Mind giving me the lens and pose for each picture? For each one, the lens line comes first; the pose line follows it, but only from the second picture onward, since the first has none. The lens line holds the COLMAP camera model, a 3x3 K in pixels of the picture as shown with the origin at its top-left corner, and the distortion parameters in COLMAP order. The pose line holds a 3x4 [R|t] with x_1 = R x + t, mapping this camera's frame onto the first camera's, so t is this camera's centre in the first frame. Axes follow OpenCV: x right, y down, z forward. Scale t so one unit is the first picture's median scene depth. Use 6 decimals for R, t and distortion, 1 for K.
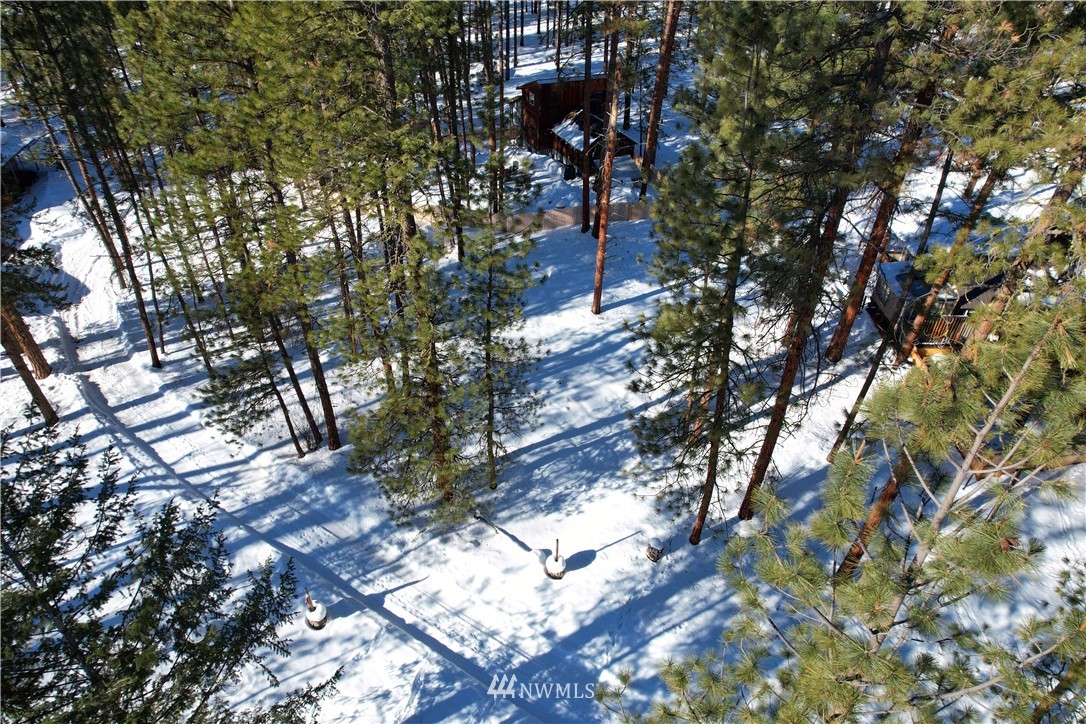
lens RADIAL K [[690.0, 0, 535.4], [0, 690.0, 362.7], [0, 0, 1]] dist [-0.058627, 0.035742]
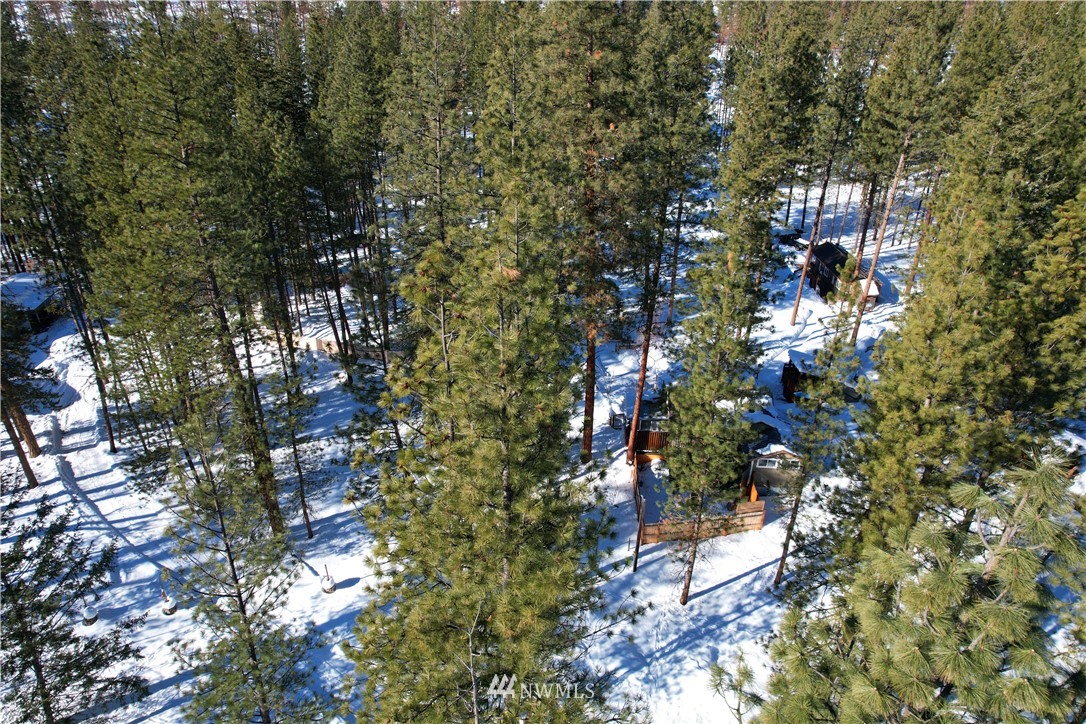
lens RADIAL K [[690.0, 0, 552.4], [0, 690.0, 369.9], [0, 0, 1]] dist [-0.058627, 0.035742]
pose [[0.999374, 0.023299, -0.026614, 0.489131], [-0.027116, 0.987780, -0.153479, 0.034703], [0.022713, 0.154105, 0.987793, -0.510501]]
